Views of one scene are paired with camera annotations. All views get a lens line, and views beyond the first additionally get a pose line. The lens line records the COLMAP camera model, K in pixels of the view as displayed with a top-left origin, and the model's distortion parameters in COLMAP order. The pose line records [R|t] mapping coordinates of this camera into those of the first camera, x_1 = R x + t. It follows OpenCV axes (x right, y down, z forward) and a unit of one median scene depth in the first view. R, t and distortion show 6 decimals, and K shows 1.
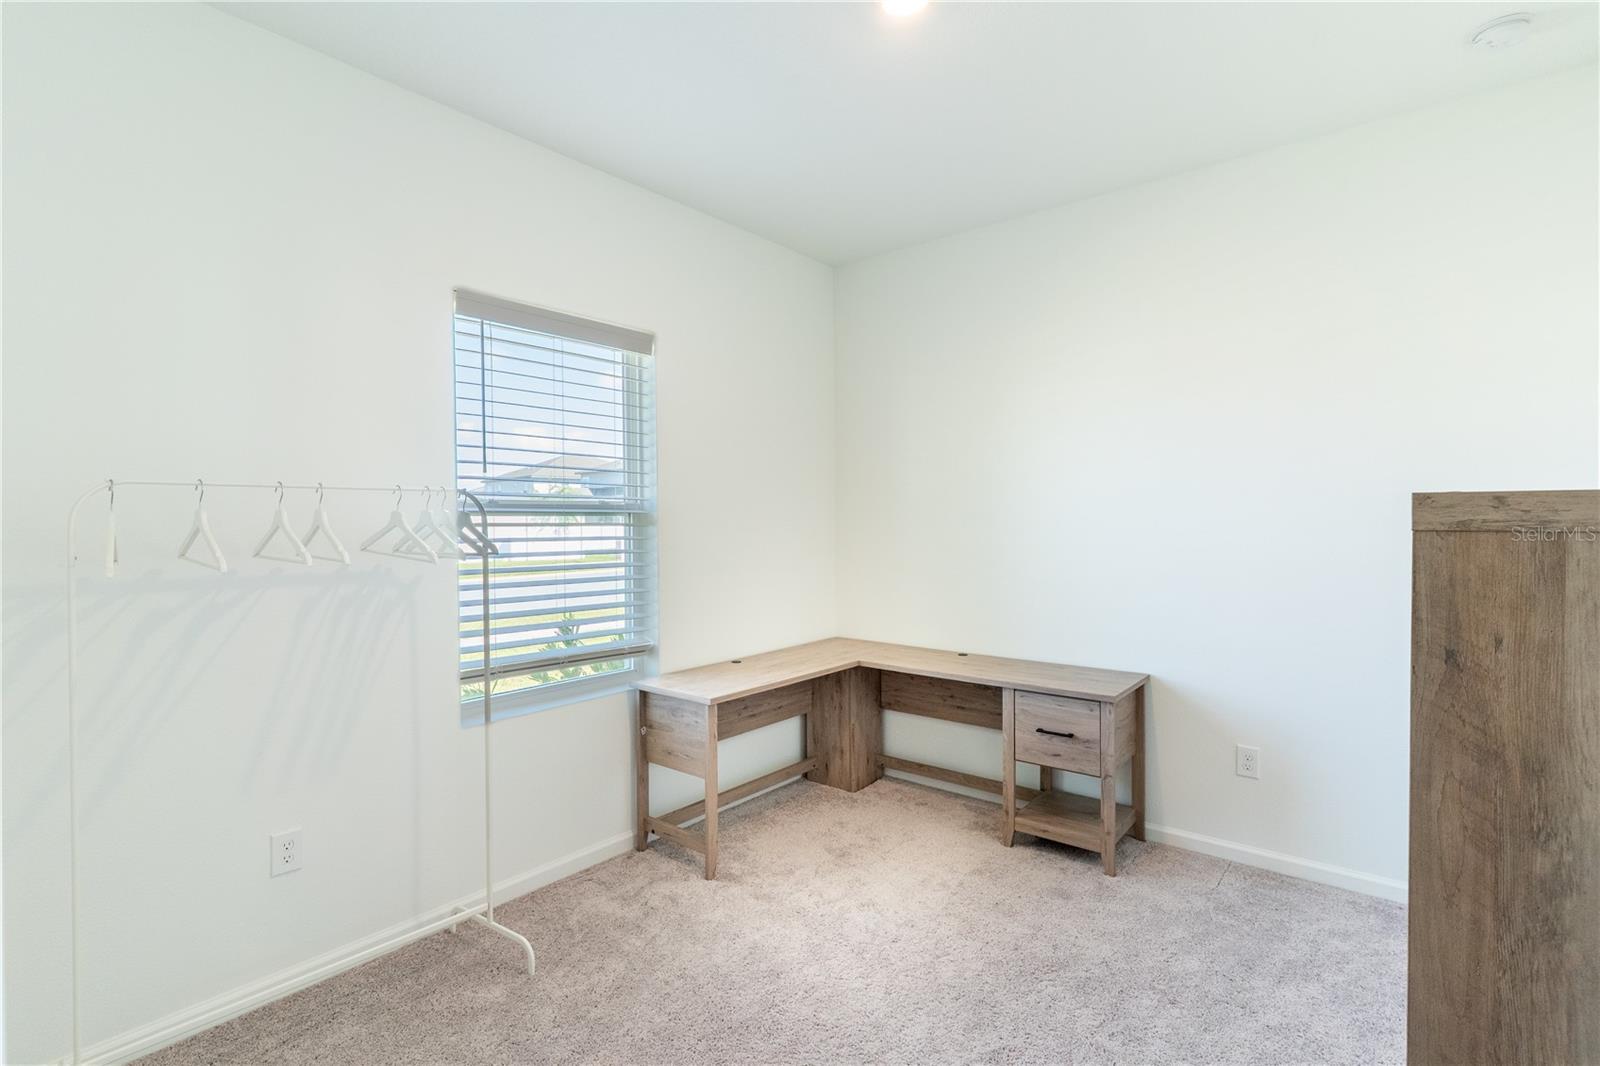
lens RADIAL K [[781.3, 0, 784.7], [0, 781.3, 526.5], [0, 0, 1]] dist [0.085425, 0.000082]
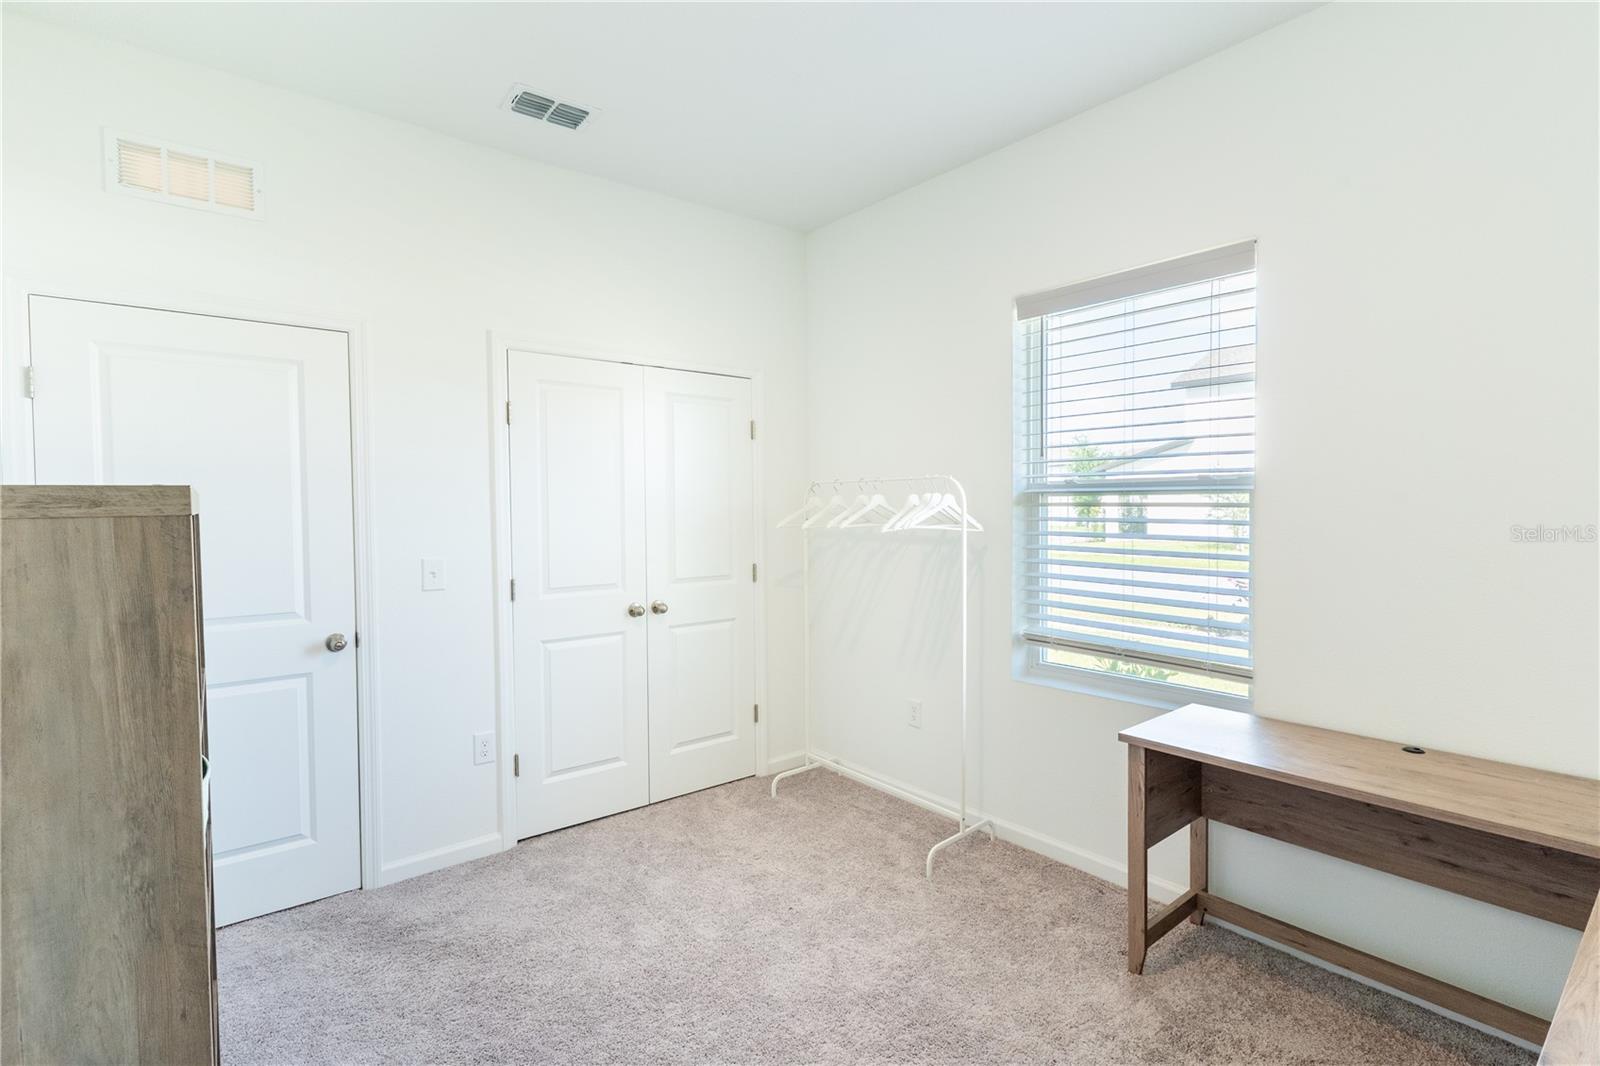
lens RADIAL K [[781.3, 0, 784.7], [0, 781.3, 526.5], [0, 0, 1]] dist [0.085425, 0.000082]
pose [[-0.150375, 0.035942, -0.987975, 0.715698], [-0.008163, 0.999260, 0.037595, -0.008744], [0.988595, 0.013718, -0.149970, 0.779184]]
